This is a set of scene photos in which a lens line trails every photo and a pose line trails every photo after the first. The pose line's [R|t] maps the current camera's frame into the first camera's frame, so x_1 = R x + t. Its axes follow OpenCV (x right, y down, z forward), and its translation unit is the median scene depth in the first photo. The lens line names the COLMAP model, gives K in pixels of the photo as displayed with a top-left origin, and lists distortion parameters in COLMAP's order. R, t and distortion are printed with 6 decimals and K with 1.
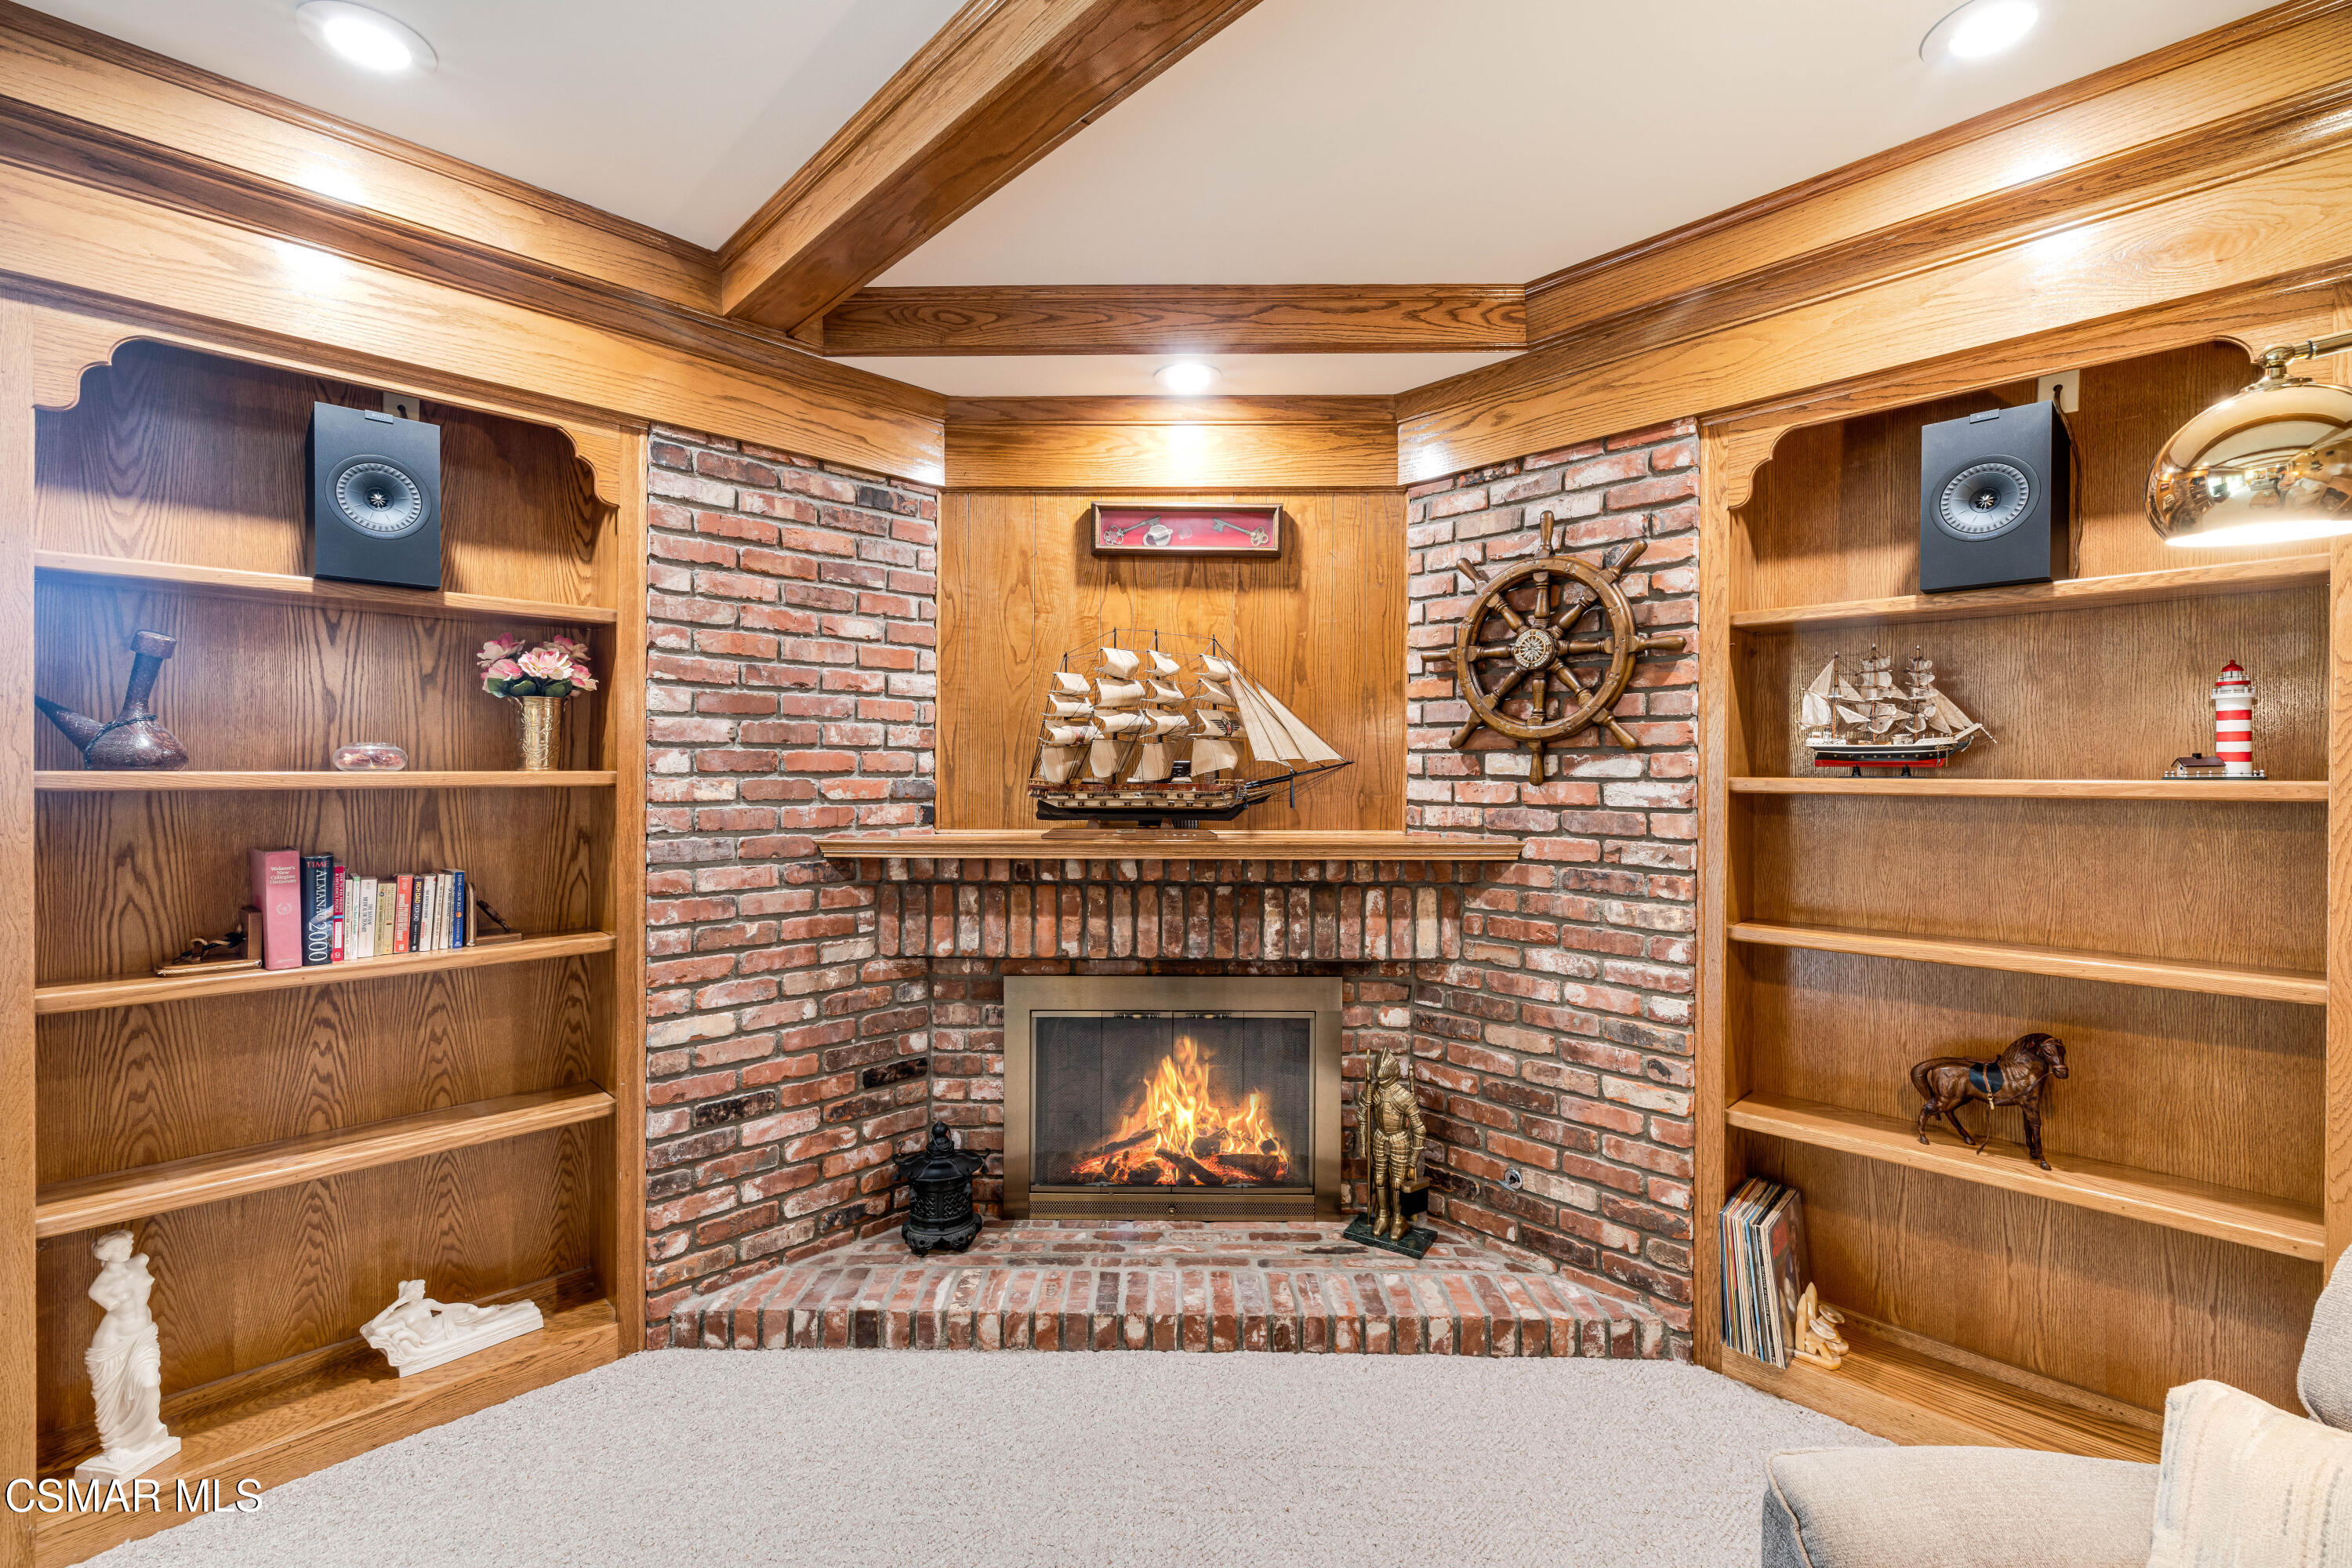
lens RADIAL K [[989.5, 0, 1176.6], [0, 989.5, 775.3], [0, 0, 1]] dist [0.000637, 0.000085]
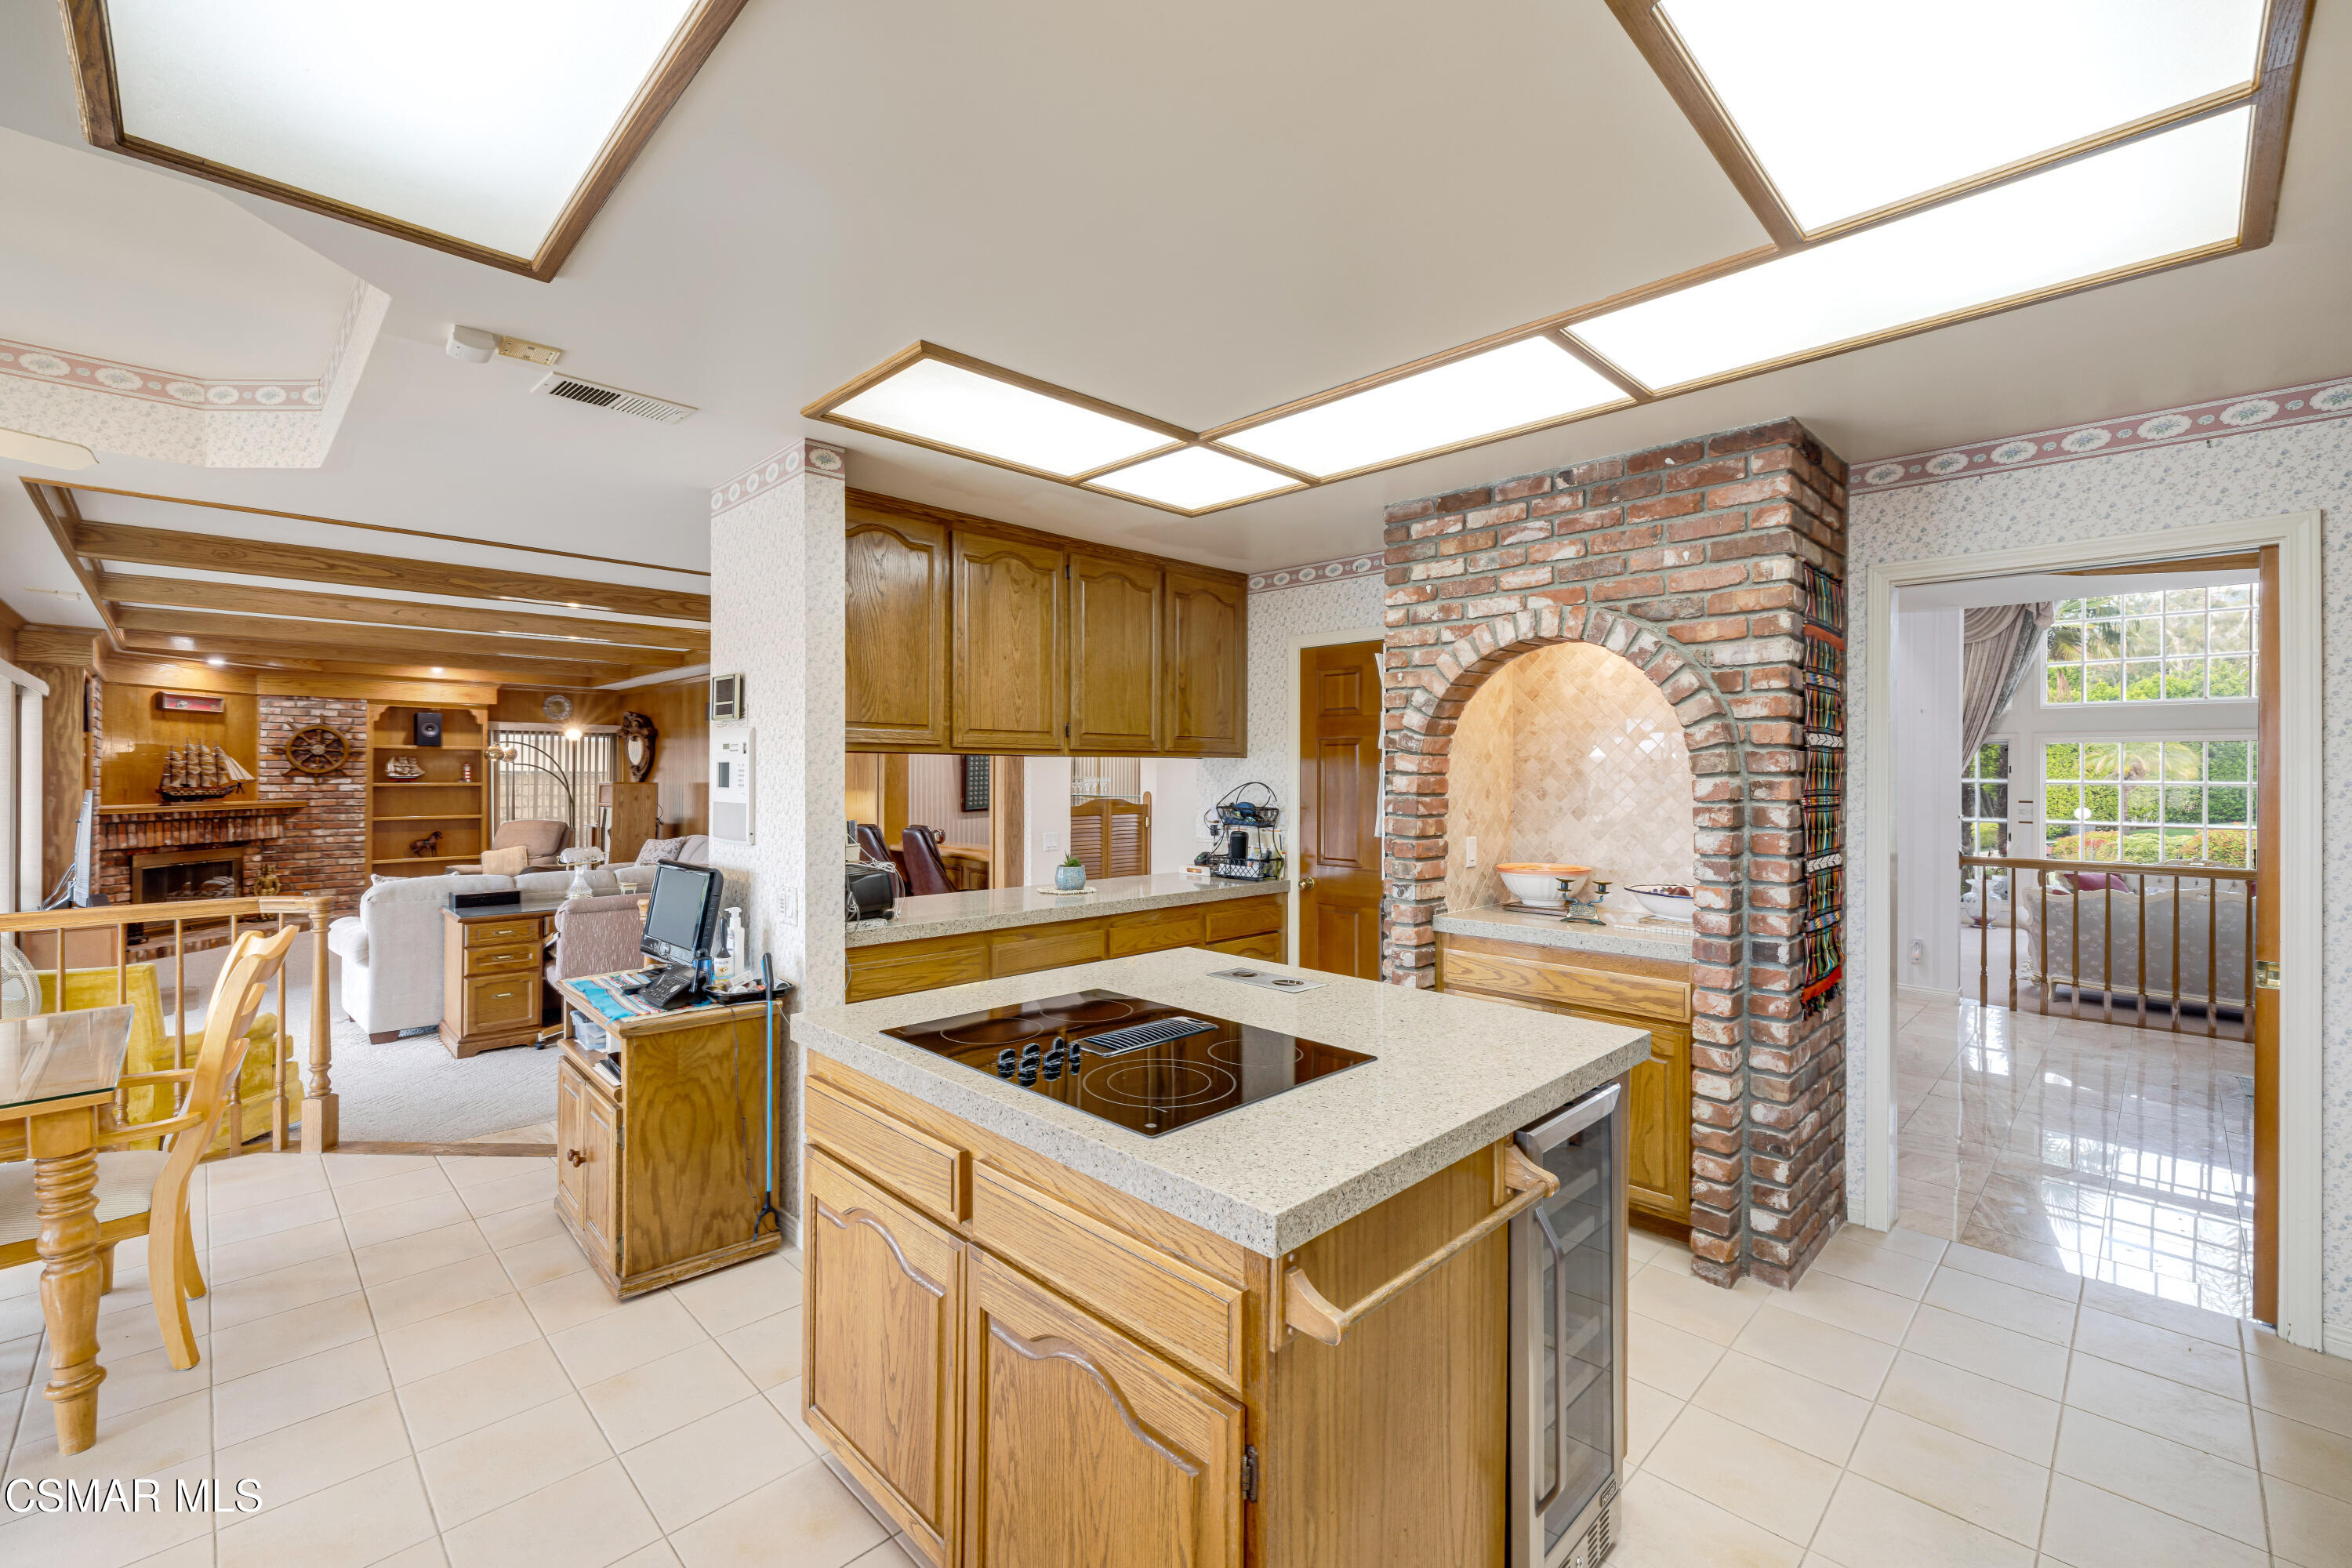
lens RADIAL K [[992.6, 0, 1185.0], [0, 992.6, 774.4], [0, 0, 1]] dist [-0.000247, -0.000121]
pose [[-0.013342, -0.005782, 0.999894, -3.364196], [-0.001453, 0.999982, 0.005764, -0.057853], [-0.999910, -0.001375, -0.013350, -2.187923]]
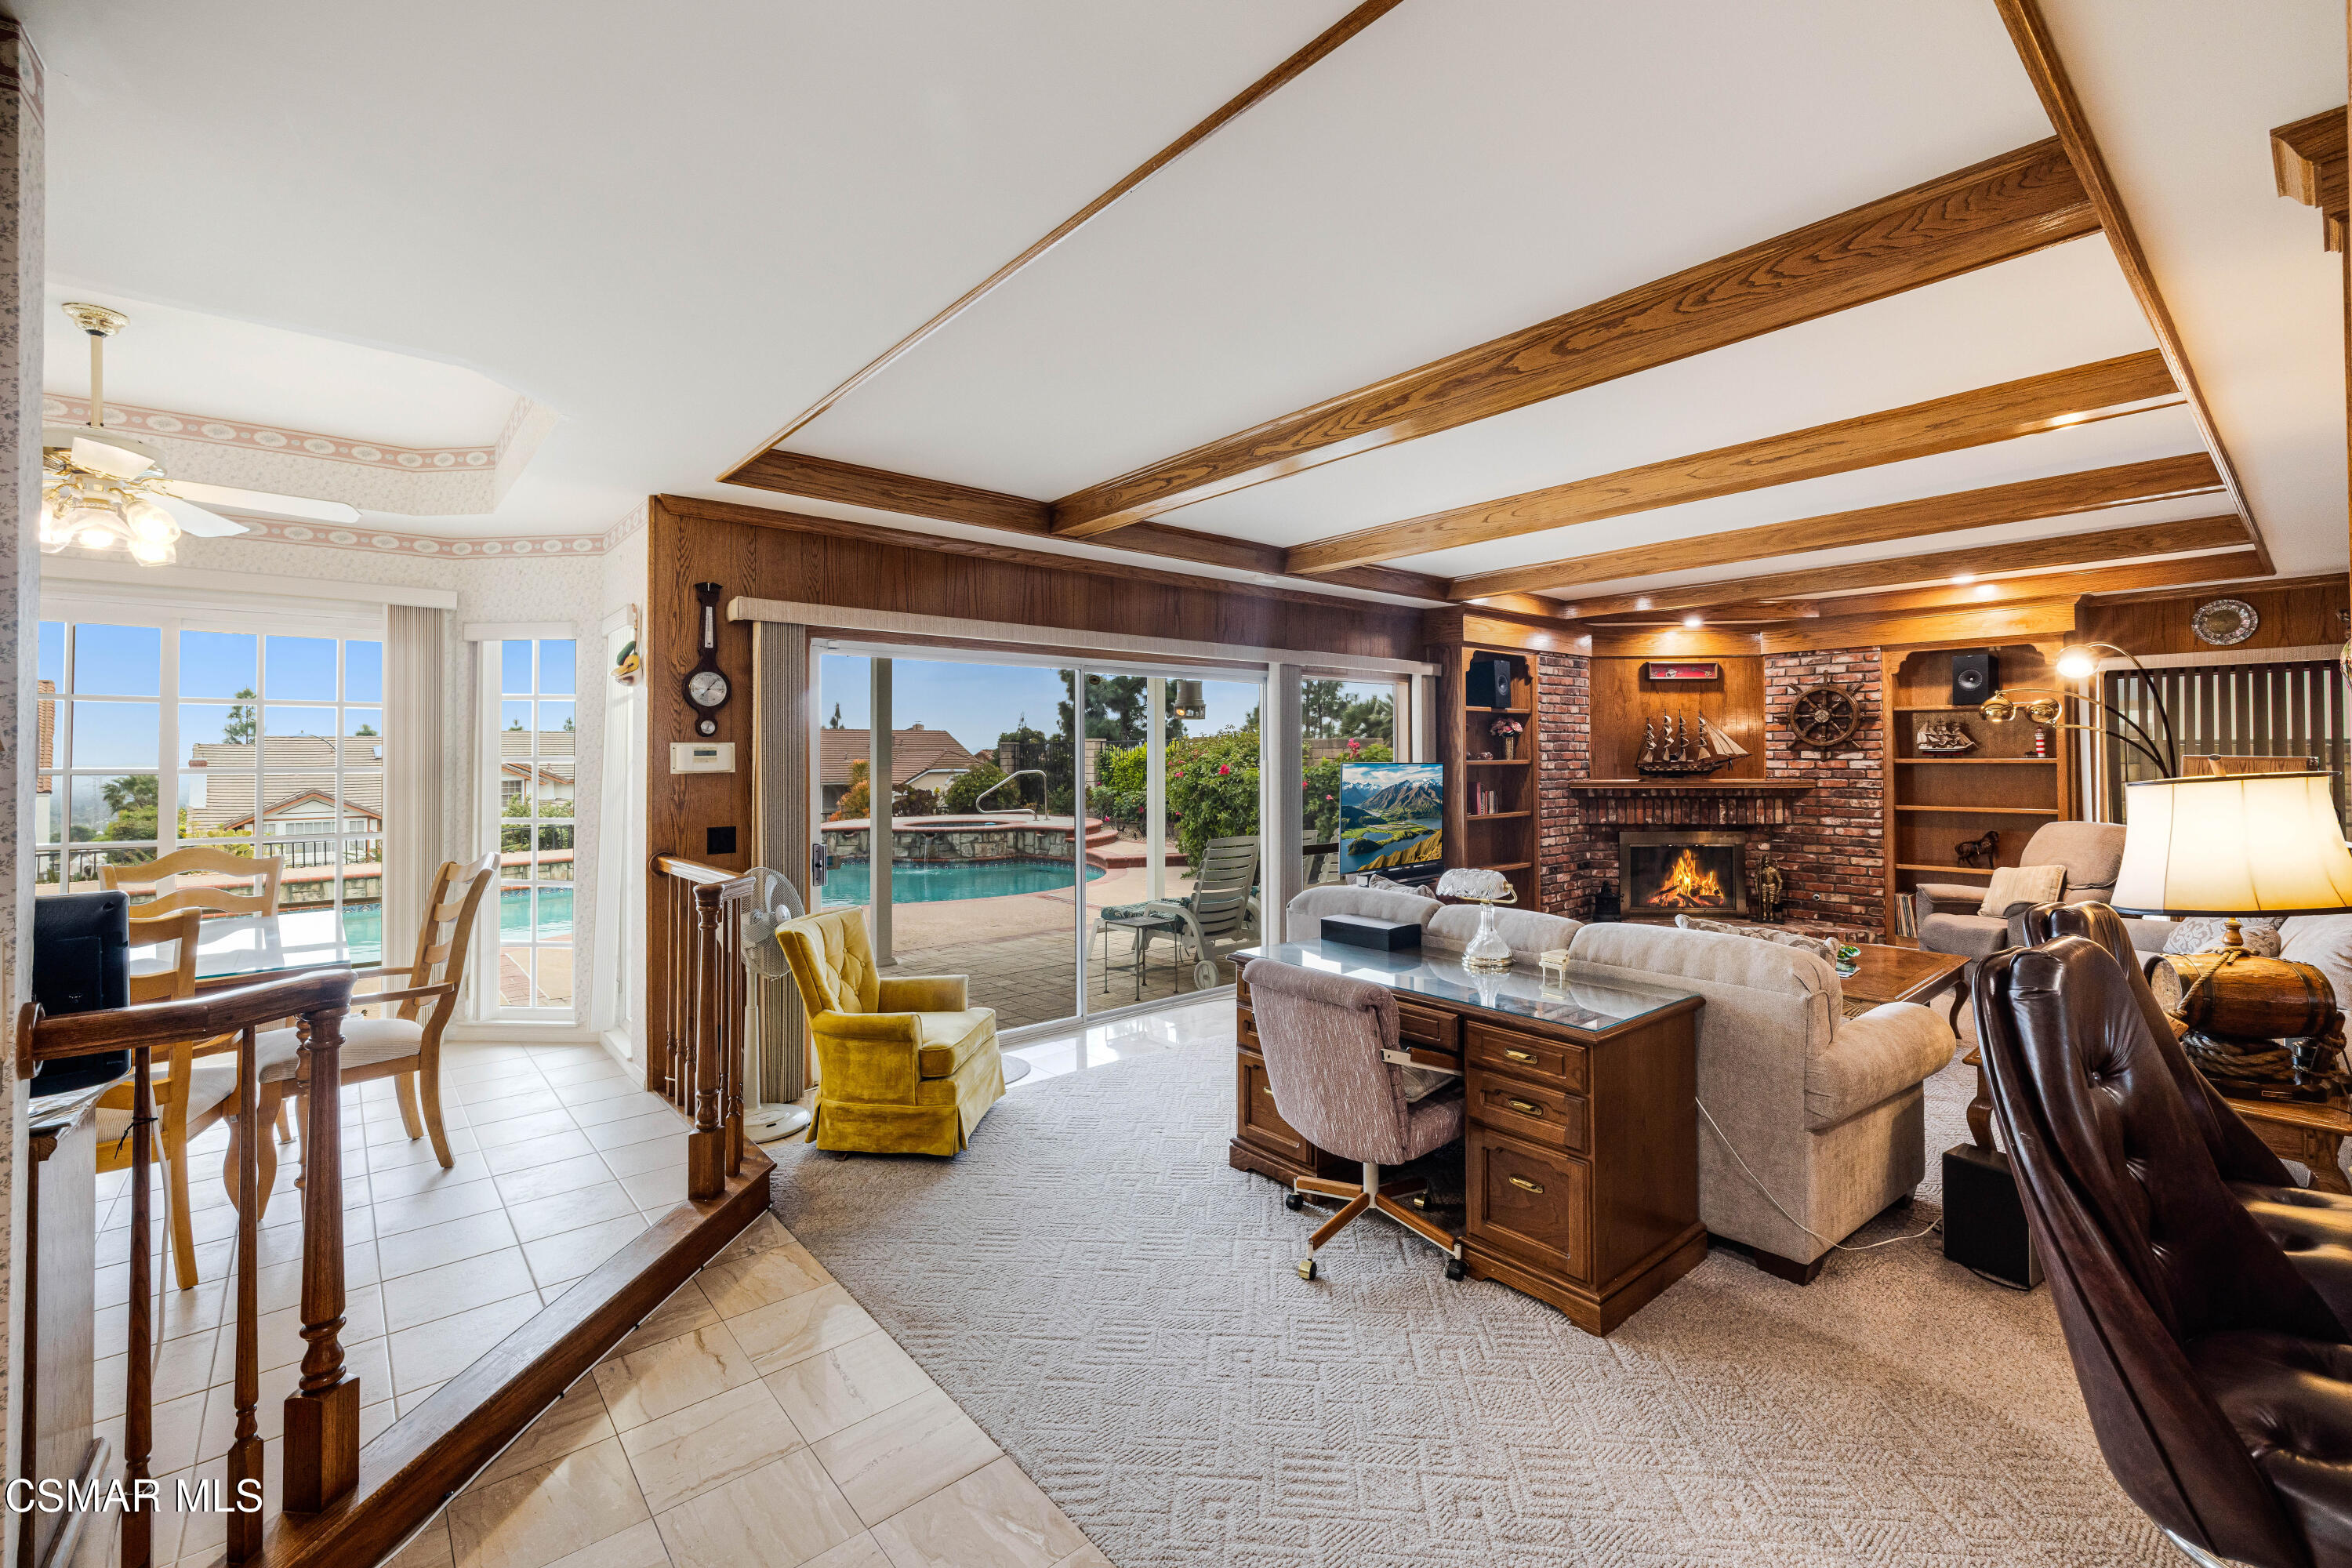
lens RADIAL K [[989.7, 0, 1178.7], [0, 989.7, 741.3], [0, 0, 1]] dist [0.001686, 0.000011]
pose [[0.997691, -0.009792, -0.067209, -1.337979], [0.008426, 0.999753, -0.020586, -0.006411], [0.067394, 0.019972, 0.997527, -2.052538]]
